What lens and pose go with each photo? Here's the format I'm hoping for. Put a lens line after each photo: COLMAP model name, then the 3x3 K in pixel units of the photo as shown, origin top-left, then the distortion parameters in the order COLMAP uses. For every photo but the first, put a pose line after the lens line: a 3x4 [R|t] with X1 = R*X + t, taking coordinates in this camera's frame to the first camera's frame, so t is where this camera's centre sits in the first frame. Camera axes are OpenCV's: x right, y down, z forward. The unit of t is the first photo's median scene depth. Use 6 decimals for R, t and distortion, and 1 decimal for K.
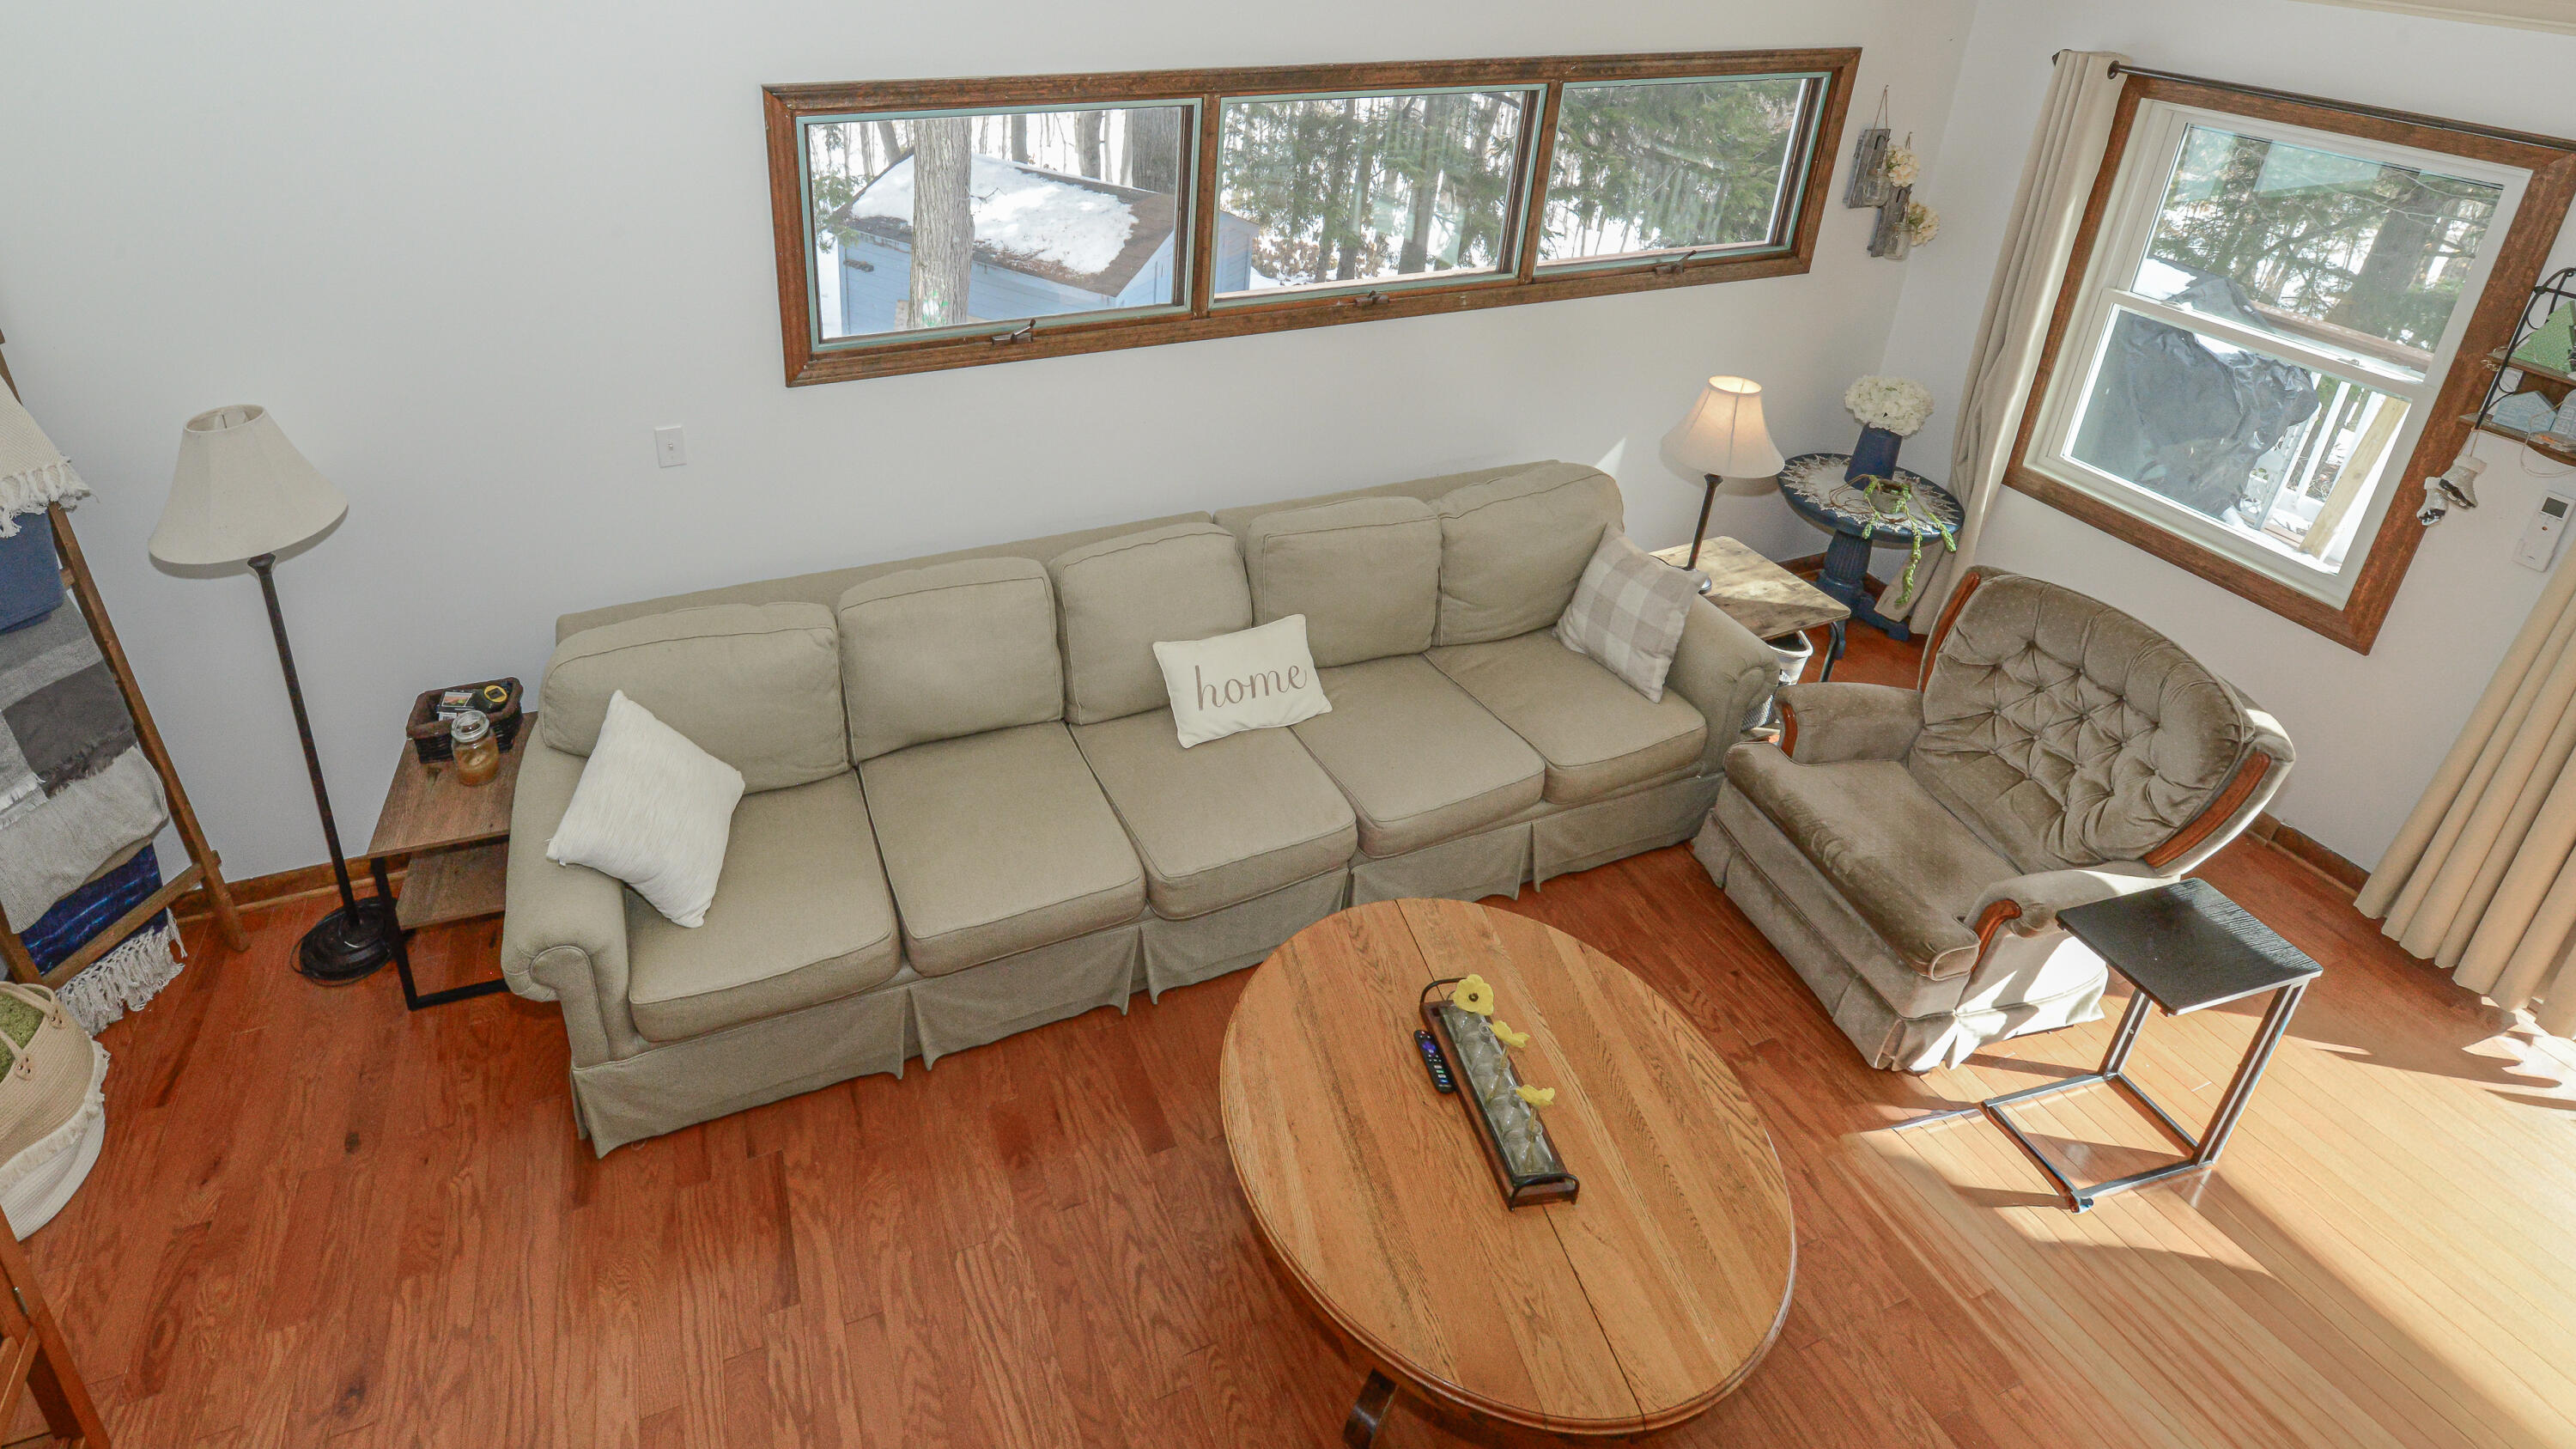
lens RADIAL K [[1233.8, 0, 1084.0], [0, 1233.8, 344.8], [0, 0, 1]] dist [-0.001929, -0.007313]
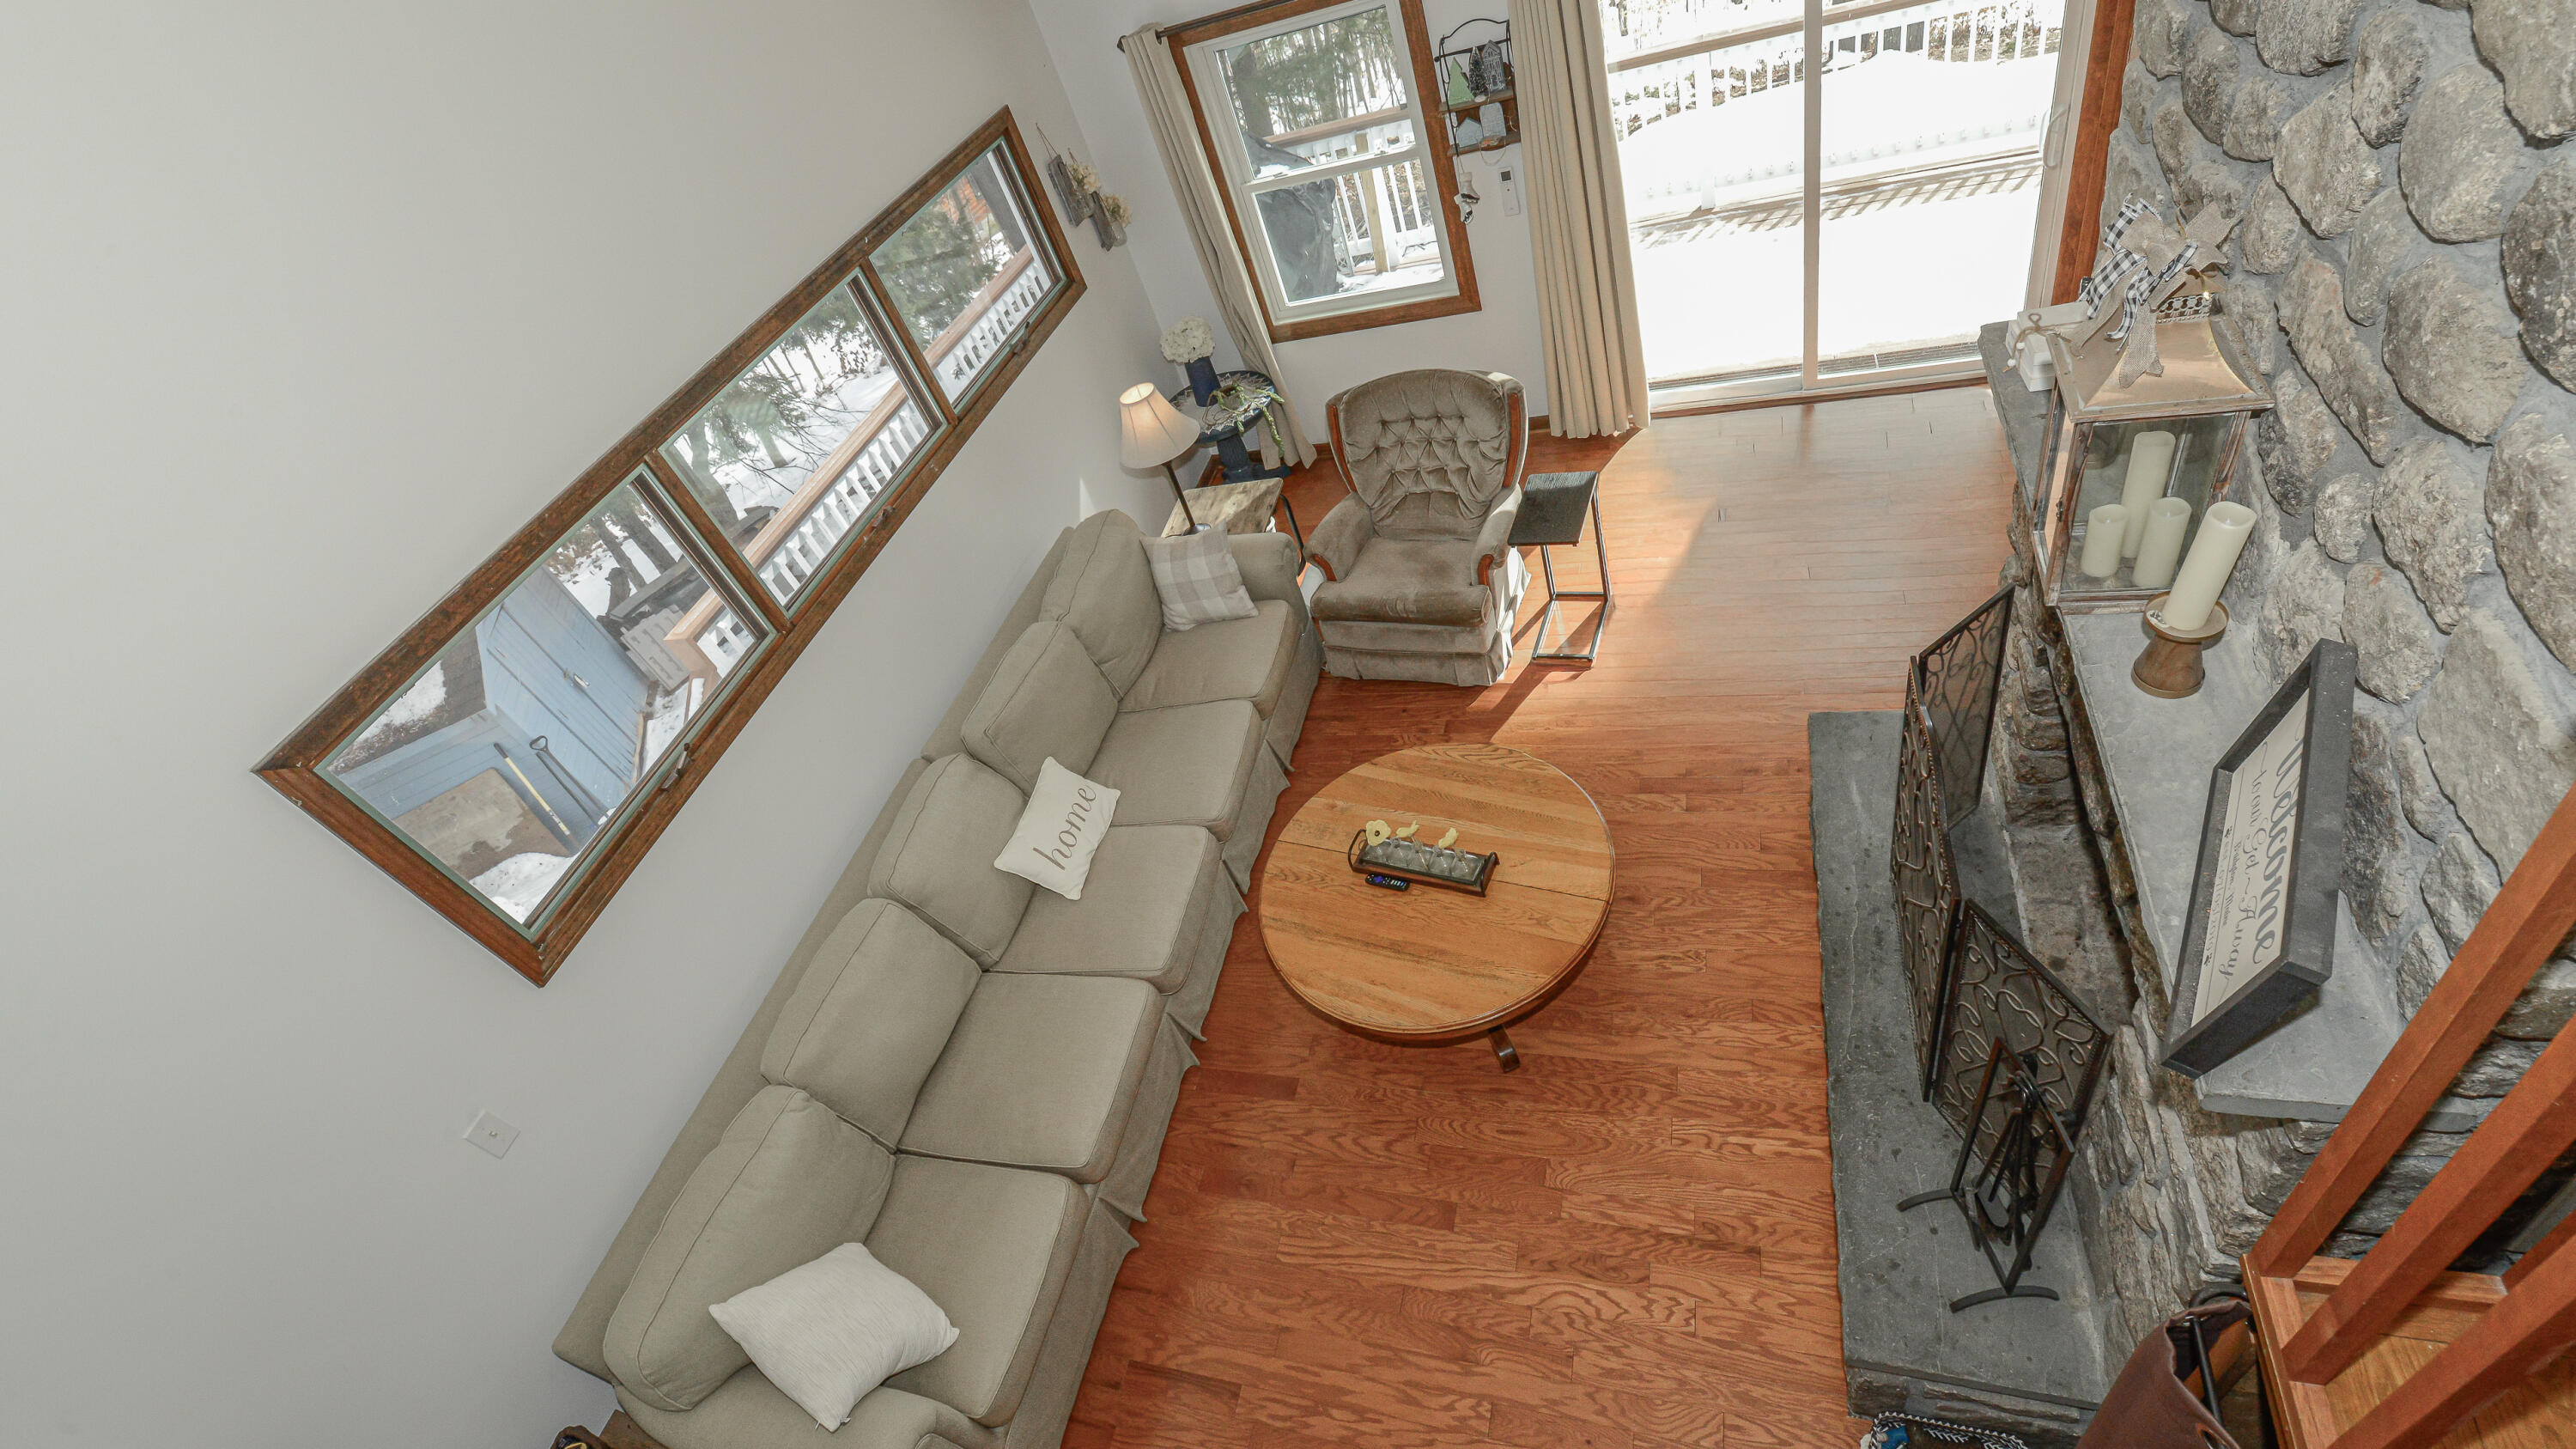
lens RADIAL K [[1127.6, 0, 1280.1], [0, 1127.6, 702.4], [0, 0, 1]] dist [0.000949, -0.012027]
pose [[0.533694, -0.697200, 0.478626, -0.203438], [0.574665, 0.714209, 0.399582, -0.136099], [-0.620427, 0.061796, 0.781825, 0.003033]]
